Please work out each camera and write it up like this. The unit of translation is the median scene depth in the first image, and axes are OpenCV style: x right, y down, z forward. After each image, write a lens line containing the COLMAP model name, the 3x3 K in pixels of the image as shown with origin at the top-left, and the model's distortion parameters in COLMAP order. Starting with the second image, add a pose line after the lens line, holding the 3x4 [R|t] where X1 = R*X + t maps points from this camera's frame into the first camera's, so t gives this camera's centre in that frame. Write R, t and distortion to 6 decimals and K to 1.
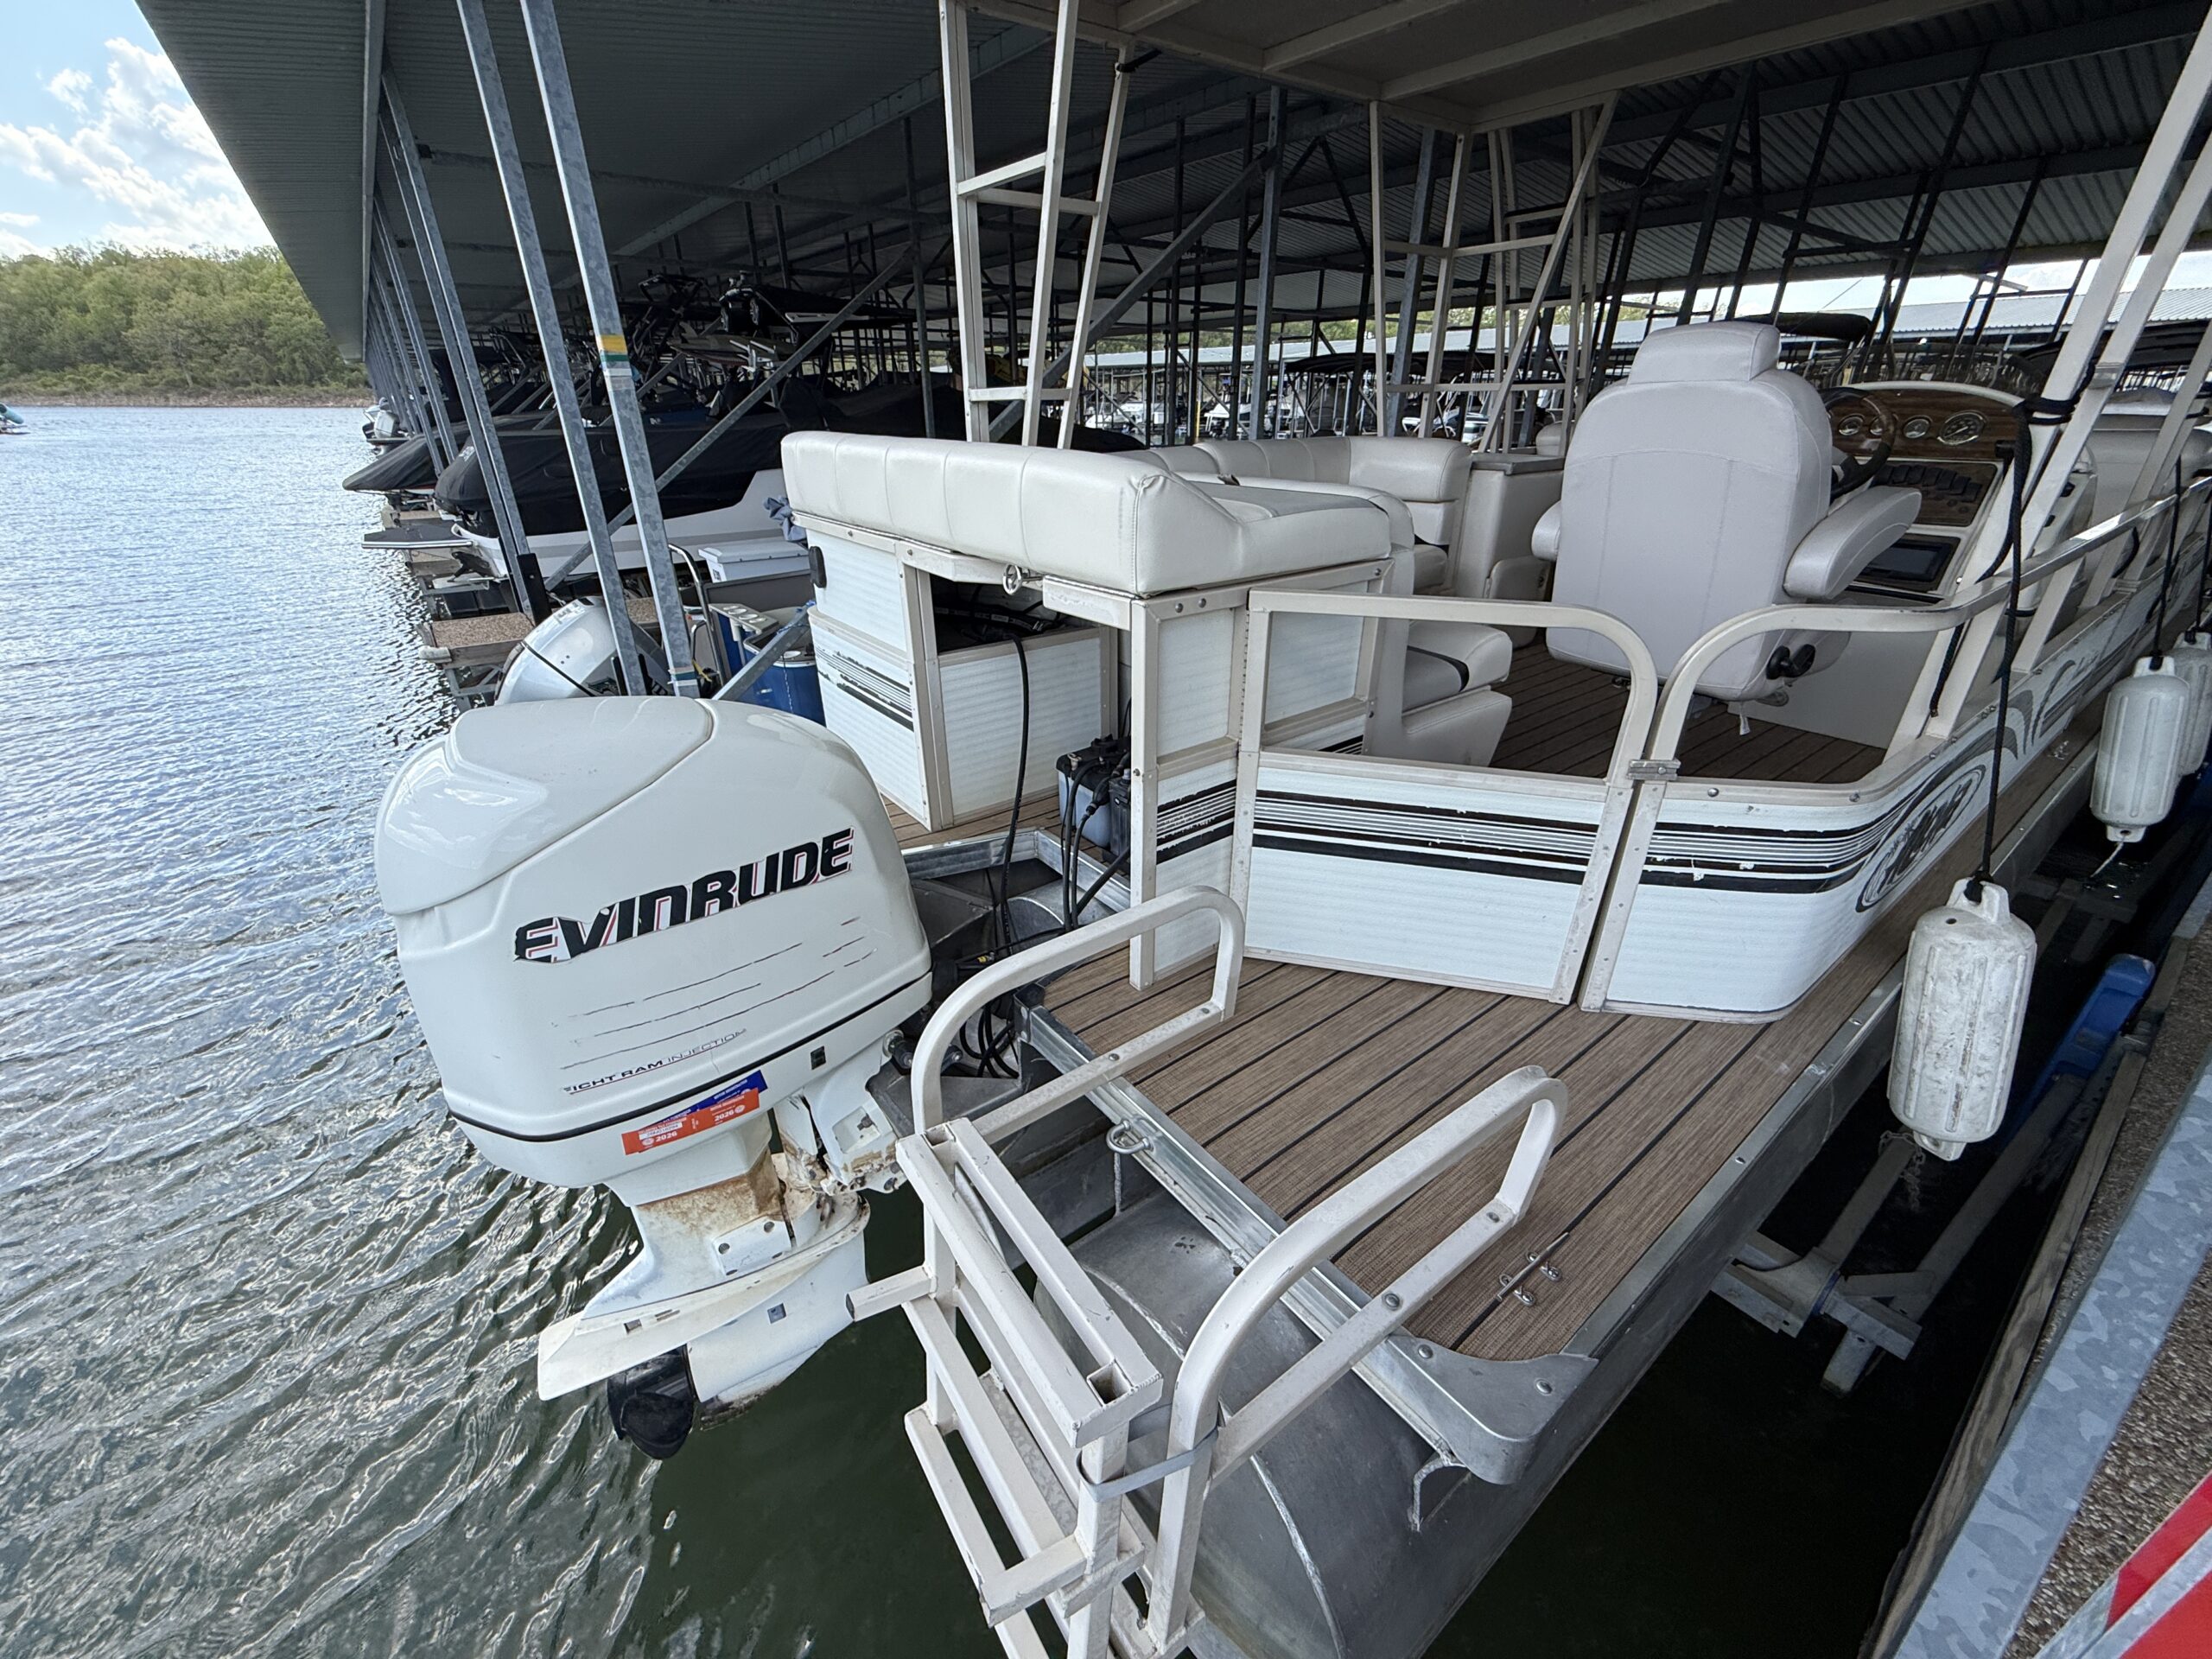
lens RADIAL K [[880.5, 0, 1102.5], [0, 880.5, 824.2], [0, 0, 1]] dist [-0.003097, 0.000413]
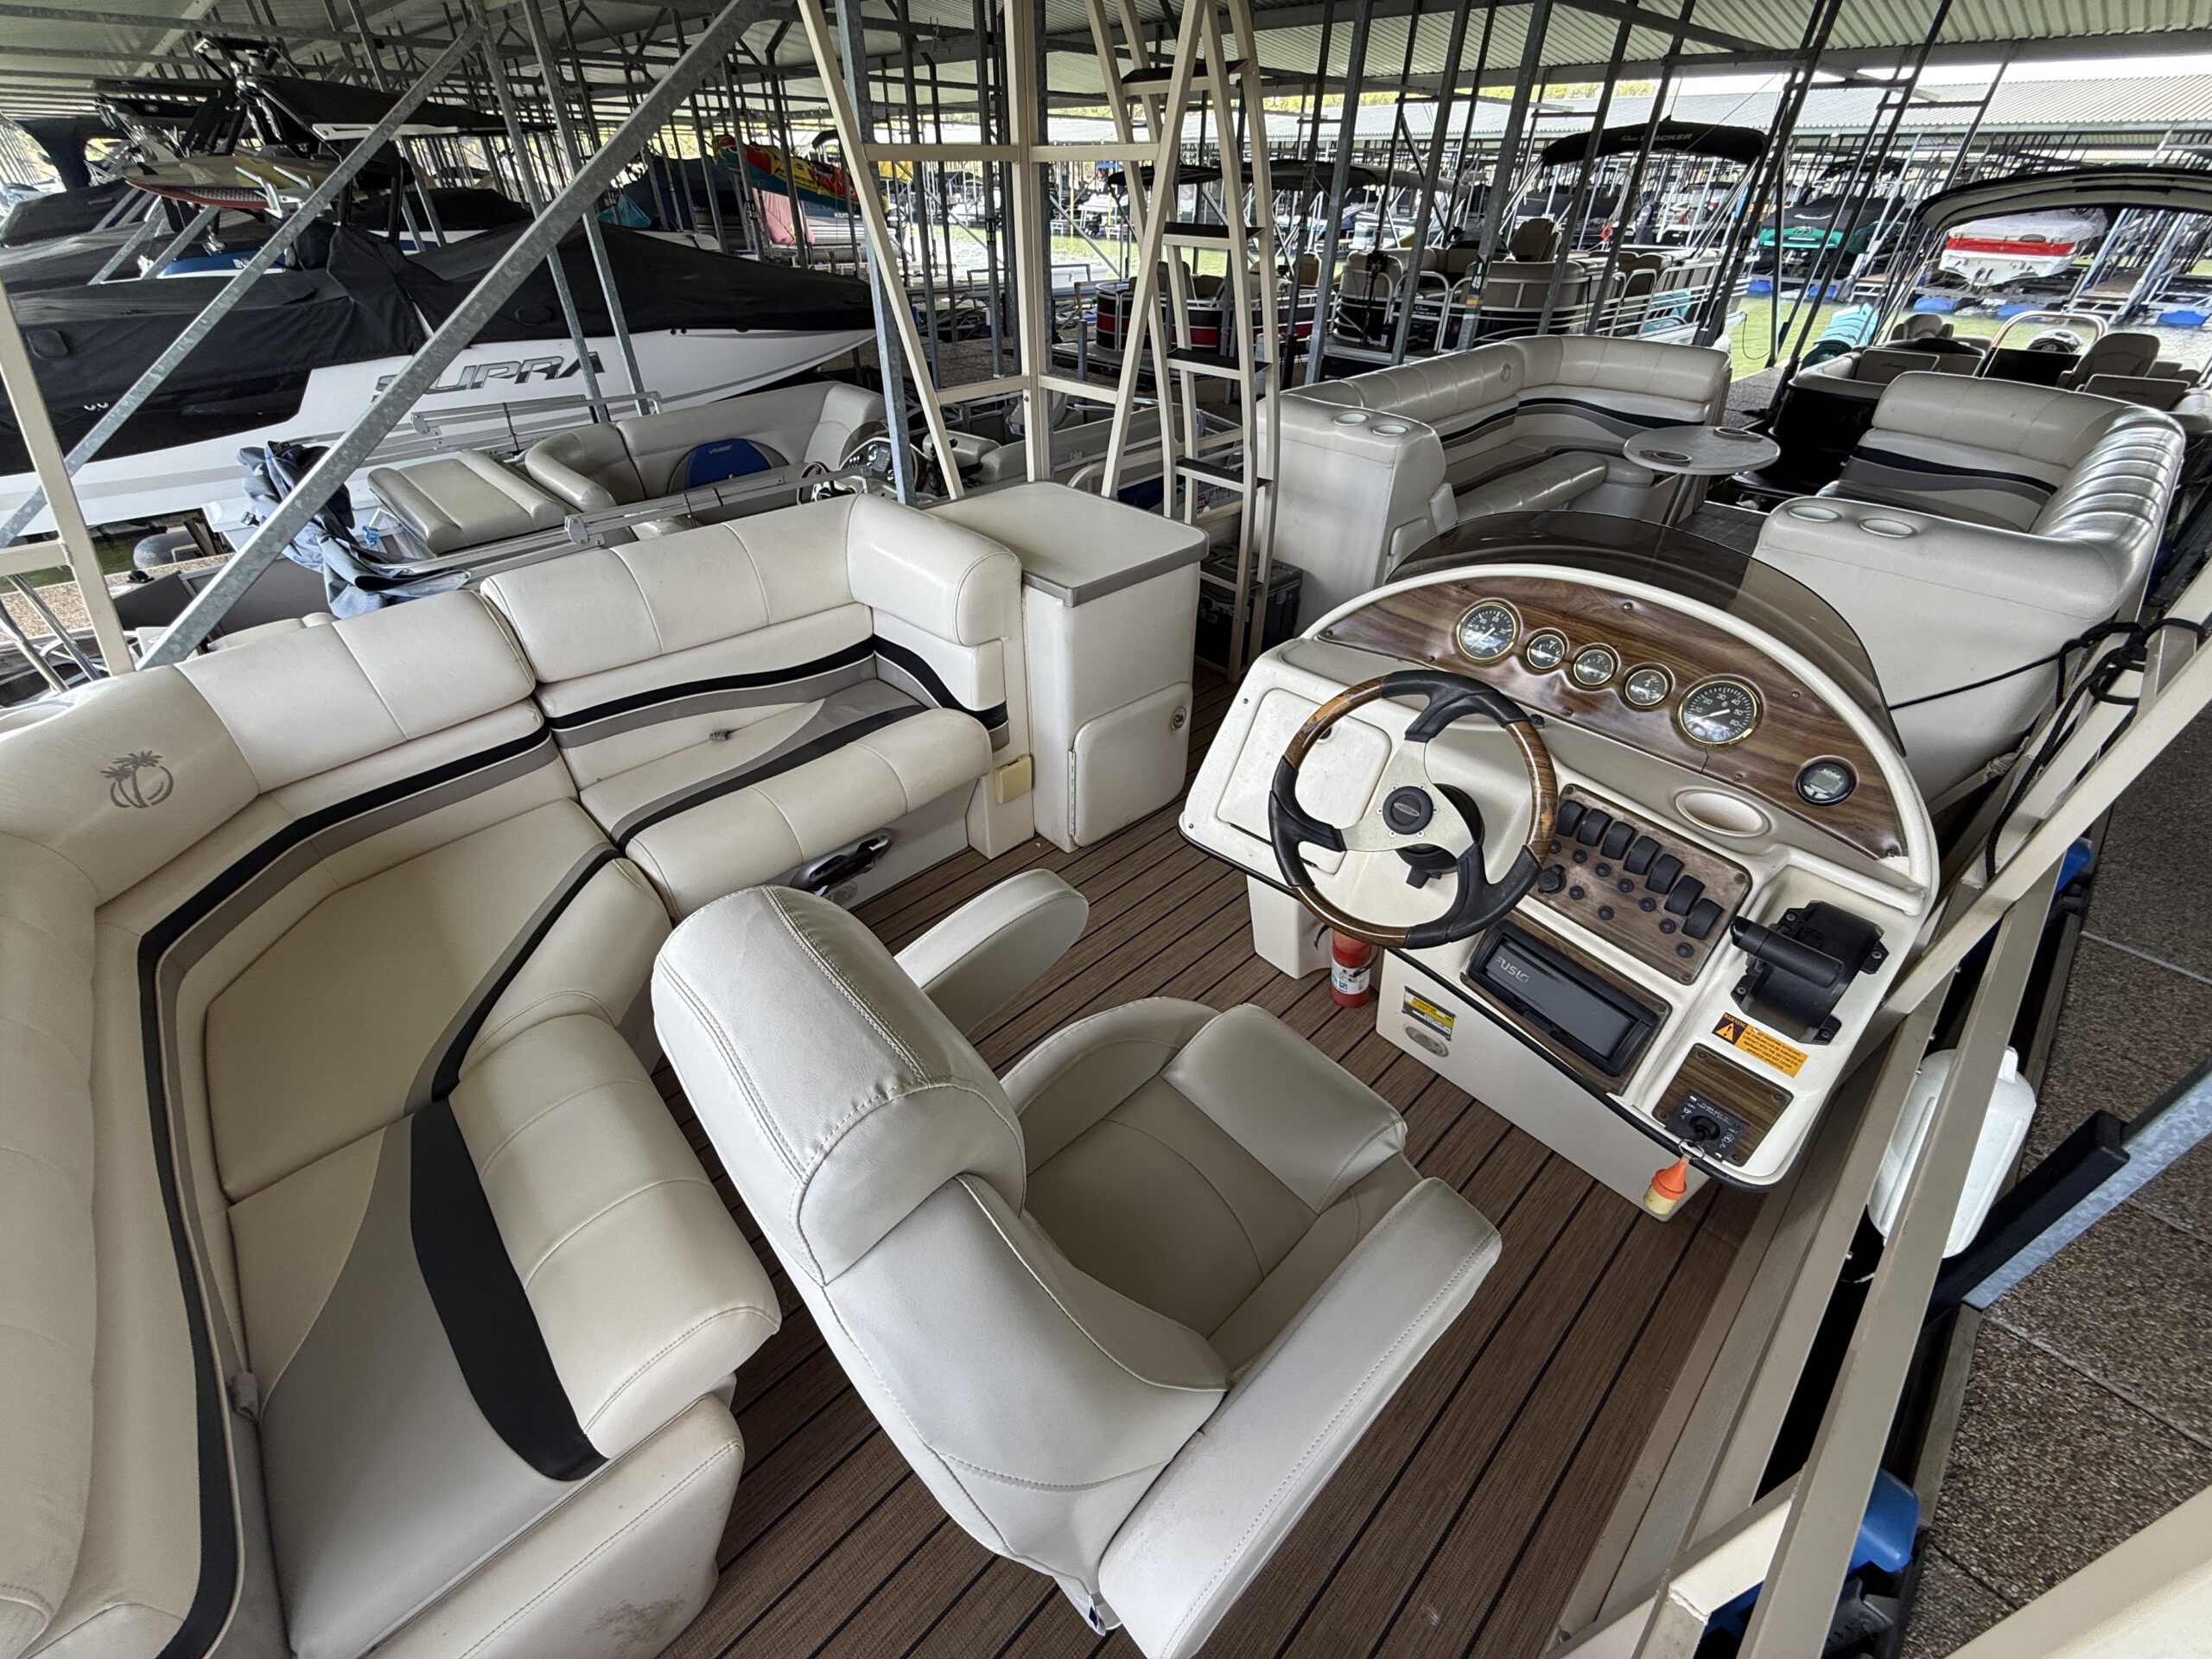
lens RADIAL K [[880.5, 0, 1102.5], [0, 880.5, 824.2], [0, 0, 1]] dist [-0.003097, 0.000413]
pose [[0.994420, -0.049580, 0.093115, 0.111840], [0.031489, 0.981939, 0.186557, -0.093634], [-0.100683, -0.182584, 0.978021, 0.099865]]
